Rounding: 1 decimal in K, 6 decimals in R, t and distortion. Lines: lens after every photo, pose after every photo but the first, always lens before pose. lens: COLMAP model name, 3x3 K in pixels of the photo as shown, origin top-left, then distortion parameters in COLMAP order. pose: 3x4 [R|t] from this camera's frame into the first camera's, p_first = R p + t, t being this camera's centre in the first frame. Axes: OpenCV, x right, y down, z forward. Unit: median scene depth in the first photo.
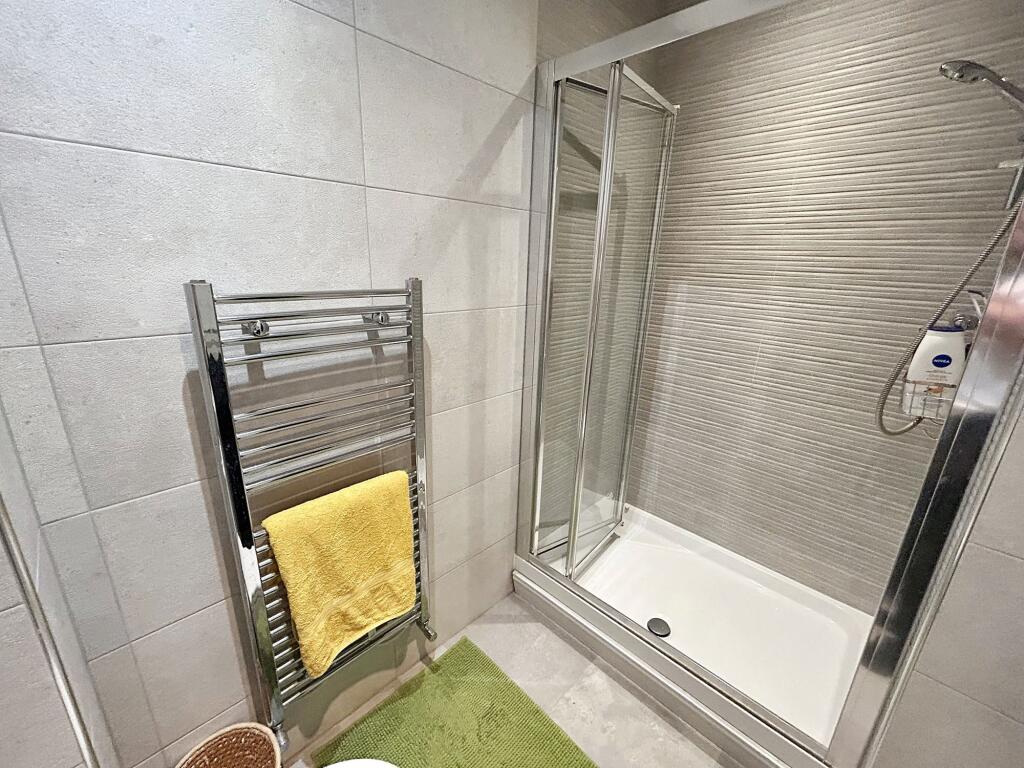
lens RADIAL K [[415.1, 0, 507.1], [0, 415.1, 383.8], [0, 0, 1]] dist [-0.003691, 0.001488]
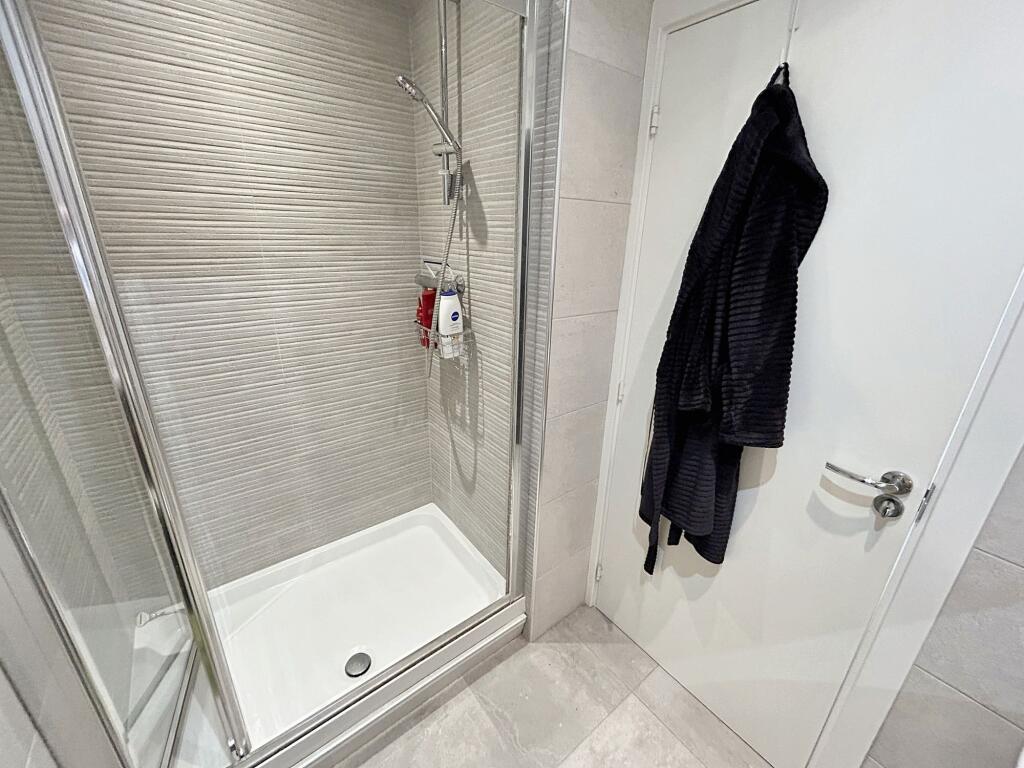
lens RADIAL K [[415.1, 0, 509.6], [0, 415.1, 382.9], [0, 0, 1]] dist [-0.003691, 0.001488]
pose [[0.135061, -0.369734, 0.919269, -0.183430], [0.268049, 0.906810, 0.325340, -0.164021], [-0.953891, 0.202468, 0.221582, 0.360259]]
